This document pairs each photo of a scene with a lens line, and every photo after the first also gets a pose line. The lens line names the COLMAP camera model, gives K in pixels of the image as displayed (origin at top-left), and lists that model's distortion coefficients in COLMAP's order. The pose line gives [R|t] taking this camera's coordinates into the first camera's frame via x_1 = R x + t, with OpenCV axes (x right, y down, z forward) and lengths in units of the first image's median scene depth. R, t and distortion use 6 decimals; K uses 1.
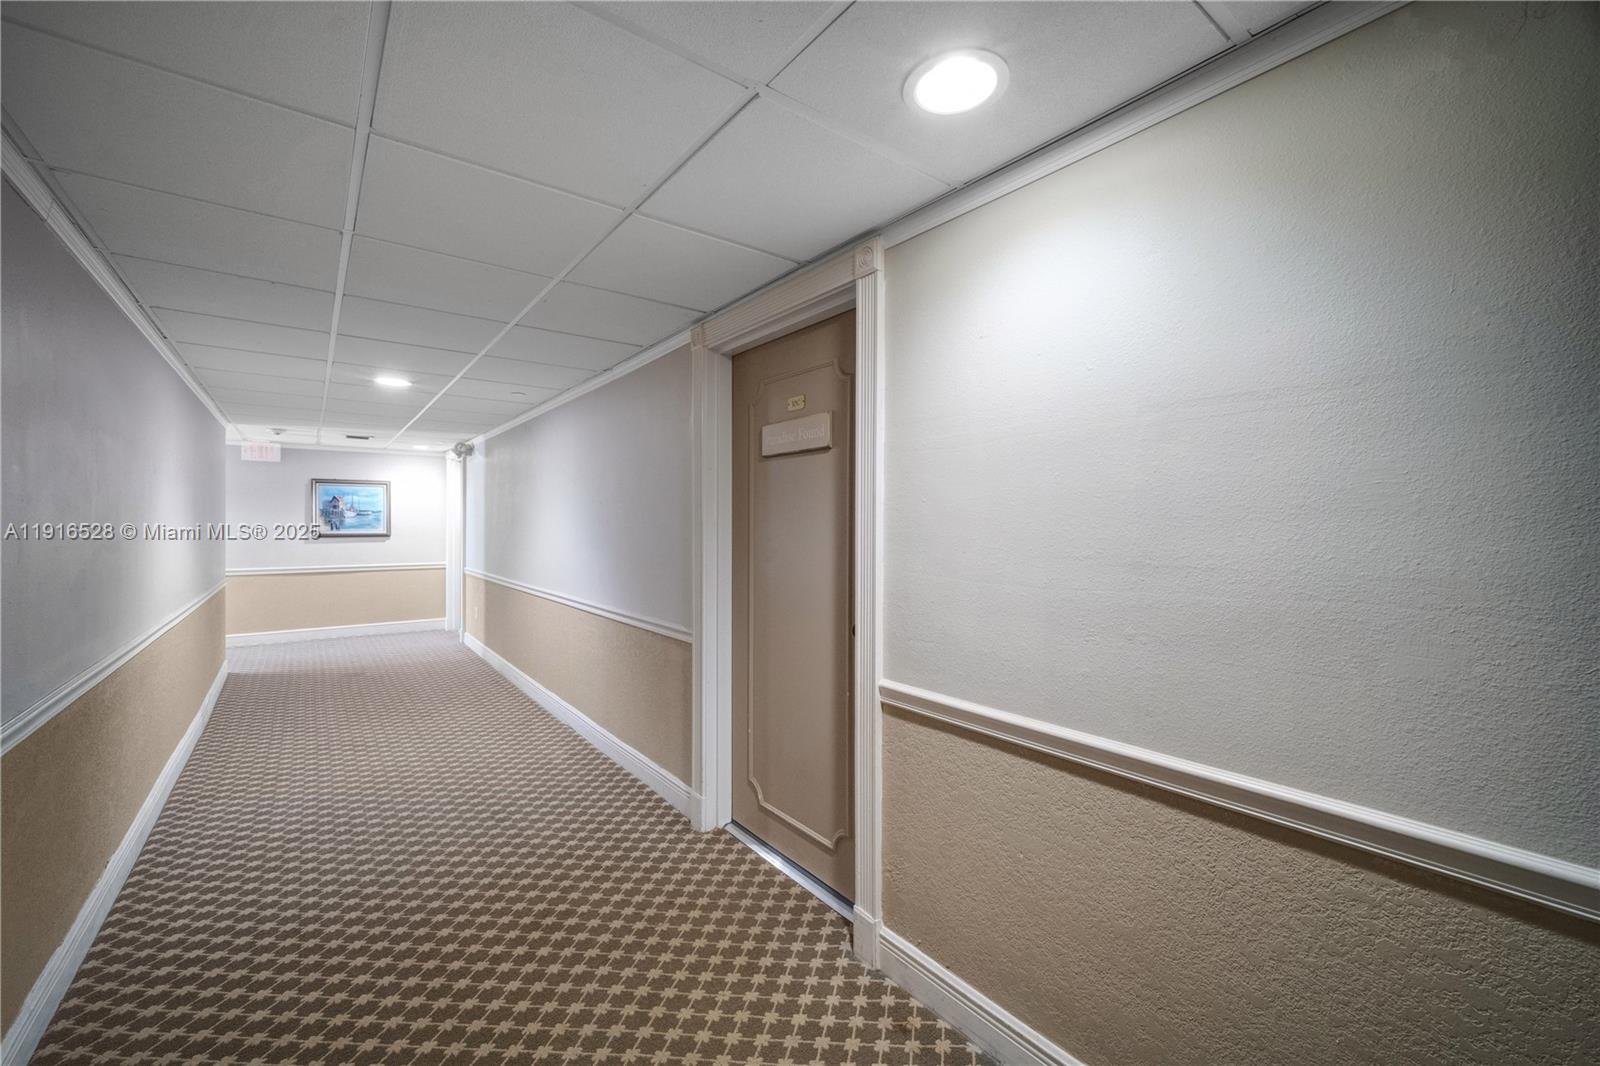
lens RADIAL K [[642.2, 0, 781.4], [0, 642.2, 546.8], [0, 0, 1]] dist [-0.003514, 0.000260]
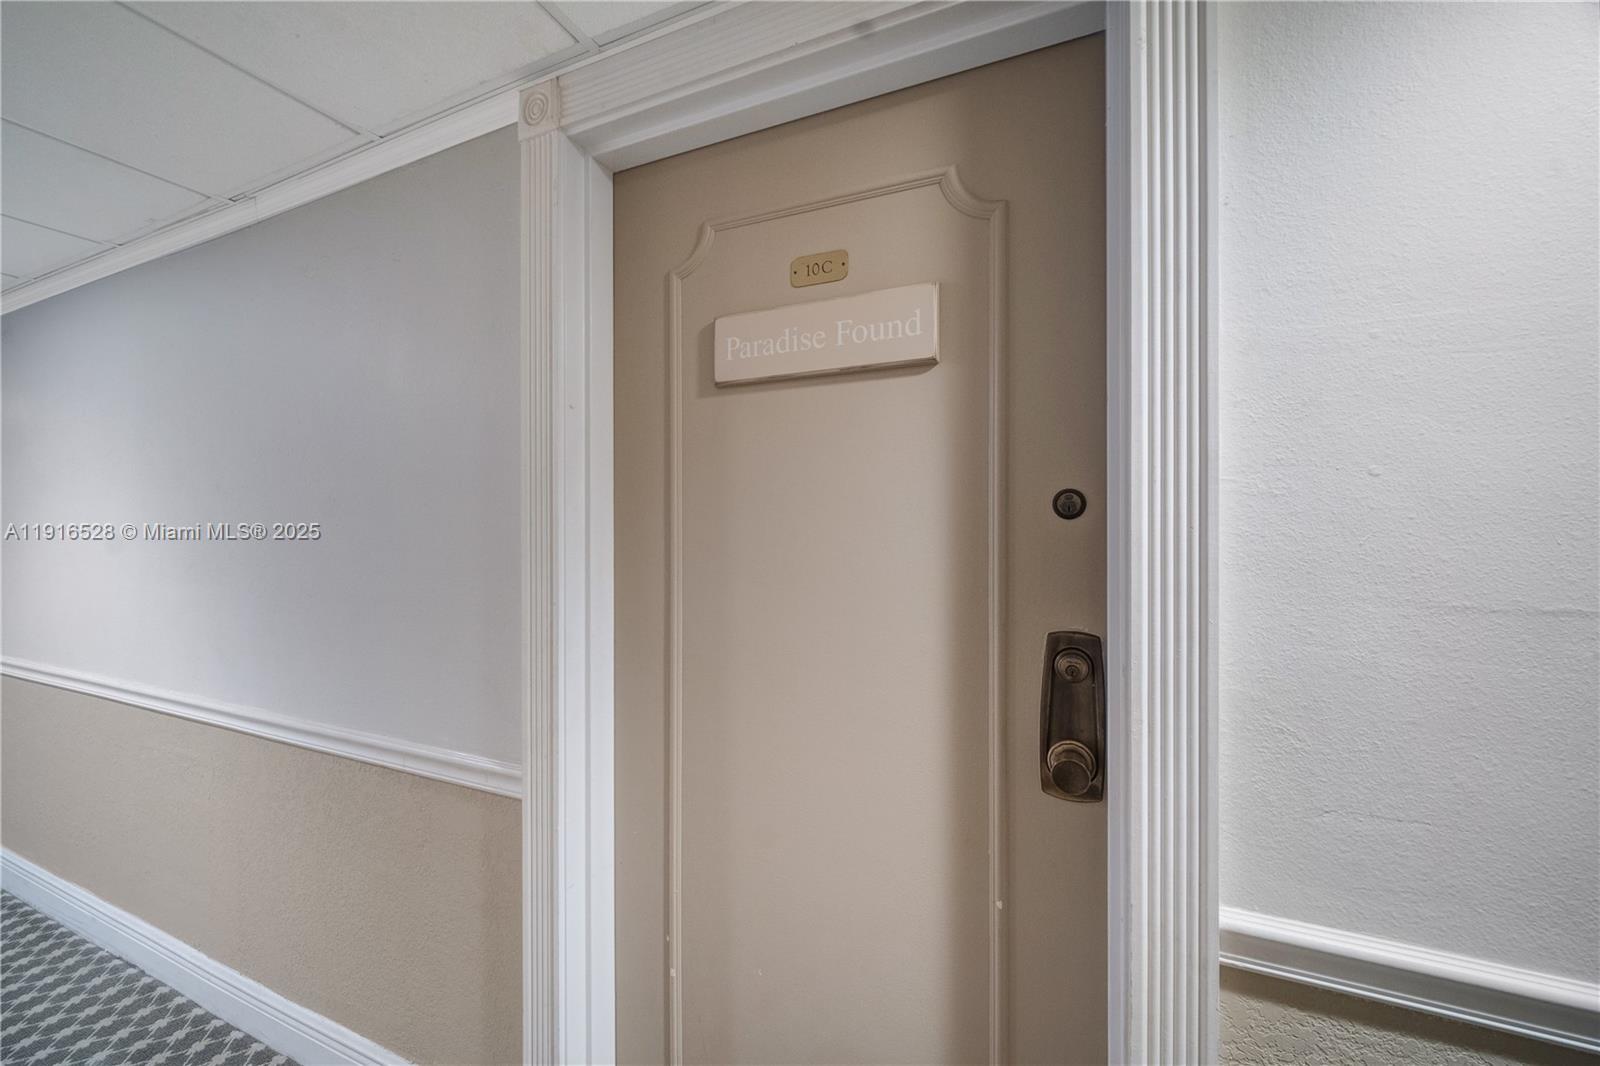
lens RADIAL K [[642.2, 0, 781.4], [0, 642.2, 546.8], [0, 0, 1]] dist [-0.003514, 0.000260]
pose [[0.878286, -0.002211, 0.478131, -0.210772], [0.011111, 0.999814, -0.015787, -0.014624], [-0.478007, 0.019179, 0.878147, 0.574787]]
